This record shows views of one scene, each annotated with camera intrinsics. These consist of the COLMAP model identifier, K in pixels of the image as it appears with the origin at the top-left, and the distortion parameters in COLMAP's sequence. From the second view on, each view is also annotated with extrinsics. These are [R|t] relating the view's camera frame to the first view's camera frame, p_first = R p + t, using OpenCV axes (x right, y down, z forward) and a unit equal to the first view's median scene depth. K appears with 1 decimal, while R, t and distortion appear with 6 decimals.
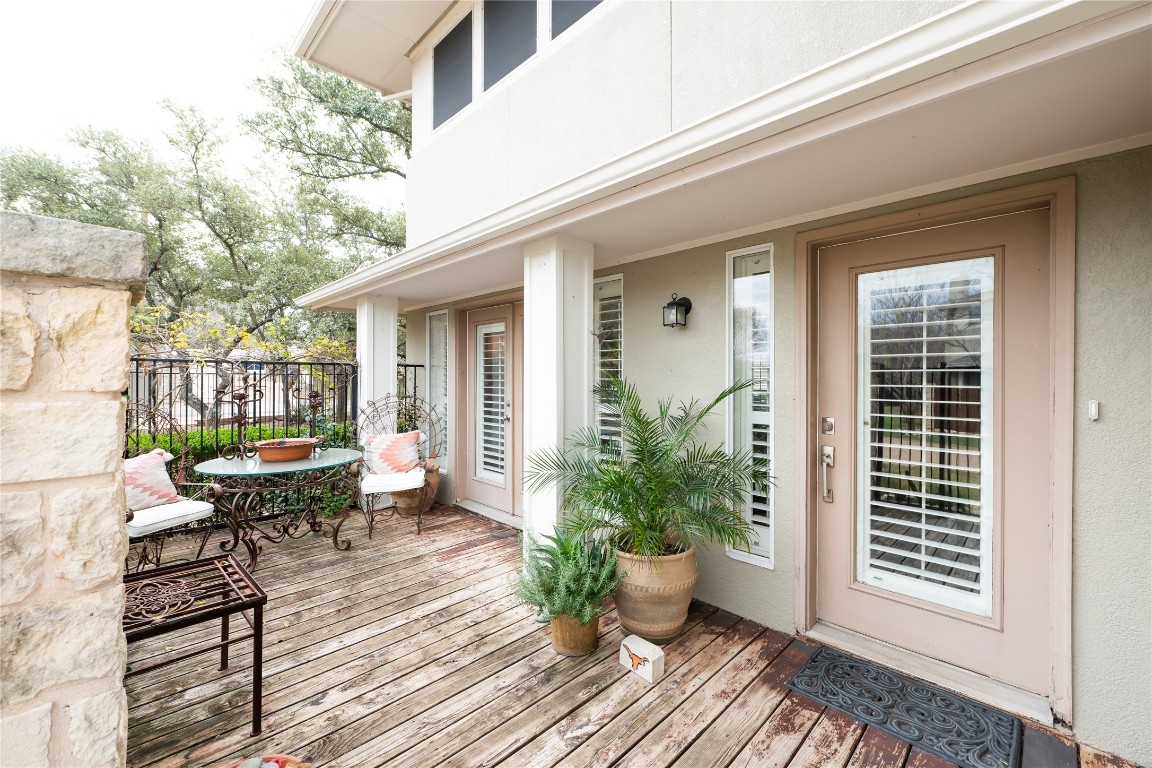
lens RADIAL K [[469.2, 0, 581.3], [0, 469.2, 377.3], [0, 0, 1]] dist [-0.000358, -0.000205]
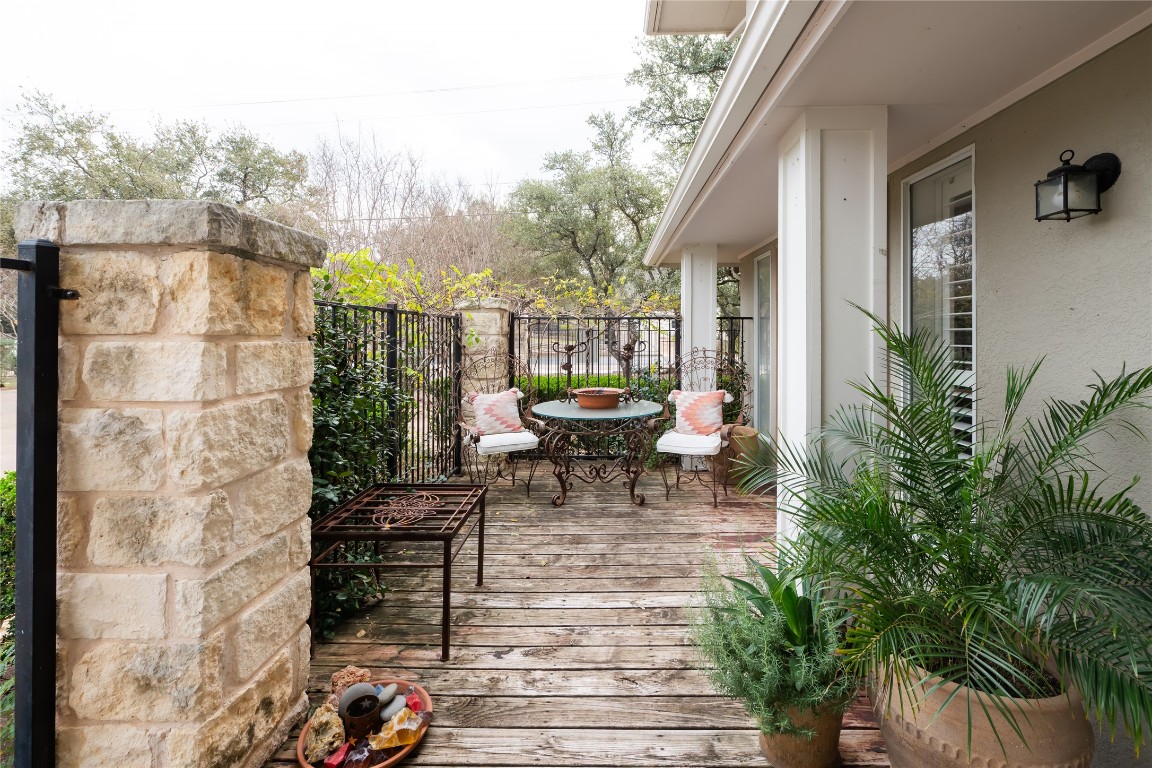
lens RADIAL K [[481.3, 0, 602.3], [0, 481.3, 333.2], [0, 0, 1]] dist [0.000144, -0.000796]
pose [[0.699441, -0.004010, -0.714679, 0.289487], [0.002575, 0.999992, -0.003092, 0.015377], [0.714686, 0.000322, 0.699445, 0.404840]]
